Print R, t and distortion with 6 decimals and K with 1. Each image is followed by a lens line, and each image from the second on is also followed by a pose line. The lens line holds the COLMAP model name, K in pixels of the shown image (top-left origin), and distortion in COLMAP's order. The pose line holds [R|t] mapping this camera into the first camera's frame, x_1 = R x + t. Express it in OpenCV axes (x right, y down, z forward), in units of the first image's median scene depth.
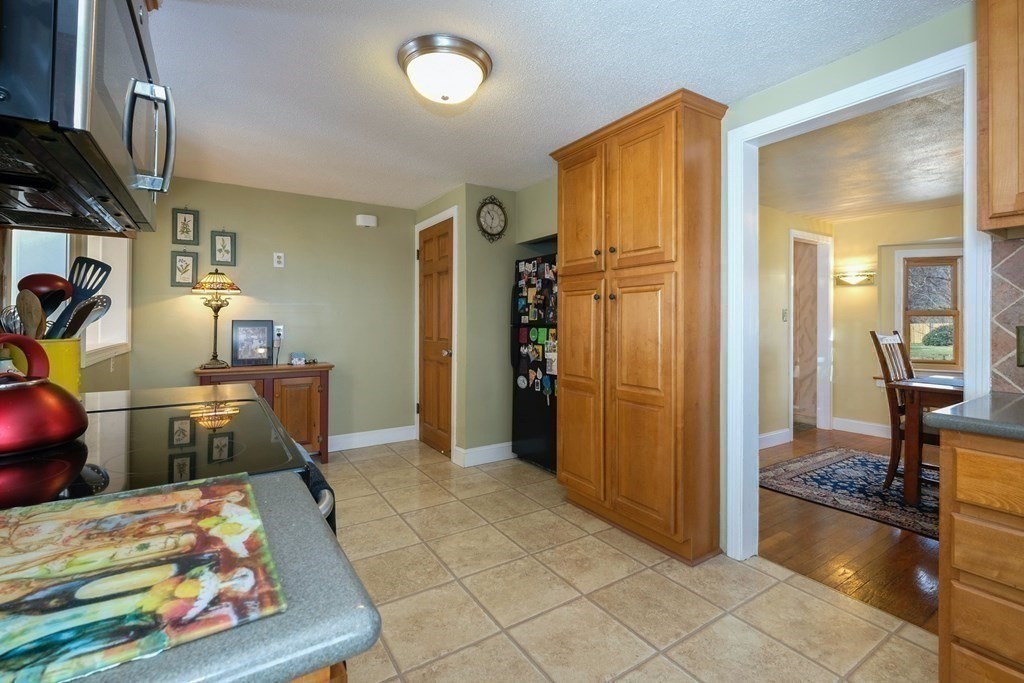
lens RADIAL K [[454.7, 0, 513.9], [0, 454.7, 321.1], [0, 0, 1]] dist [-0.000500, -0.000187]
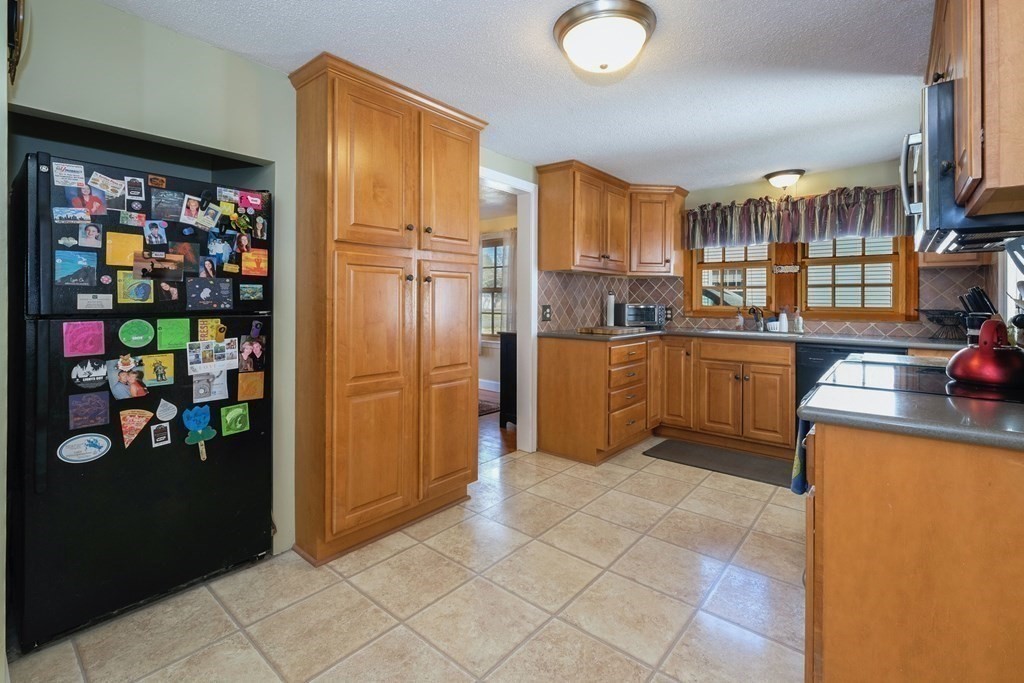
lens RADIAL K [[463.2, 0, 513.5], [0, 463.2, 300.4], [0, 0, 1]] dist [-0.001007, -0.000132]
pose [[-0.289791, -0.003987, 0.957082, -0.547583], [-0.005526, 0.999982, 0.002493, -0.008545], [-0.957074, -0.004566, -0.289808, 0.789224]]
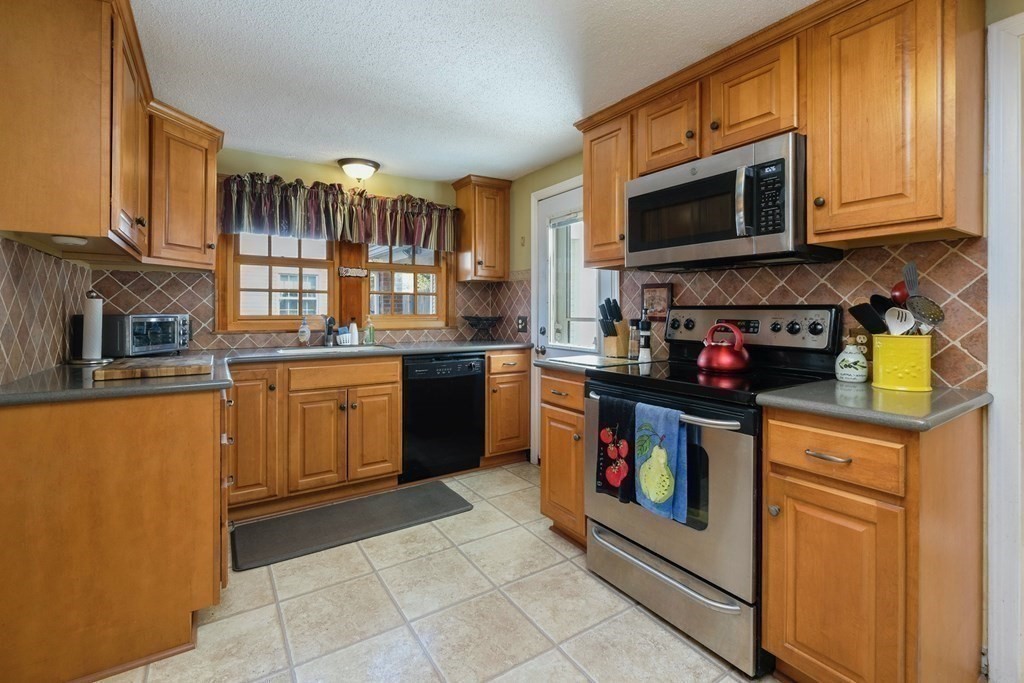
lens RADIAL K [[460.4, 0, 512.2], [0, 460.4, 311.0], [0, 0, 1]] dist [0.000551, -0.000058]
pose [[-0.999976, -0.005041, -0.004781, -0.018384], [-0.005050, 0.999986, 0.001839, -0.007843], [0.004772, 0.001863, -0.999987, 0.812782]]
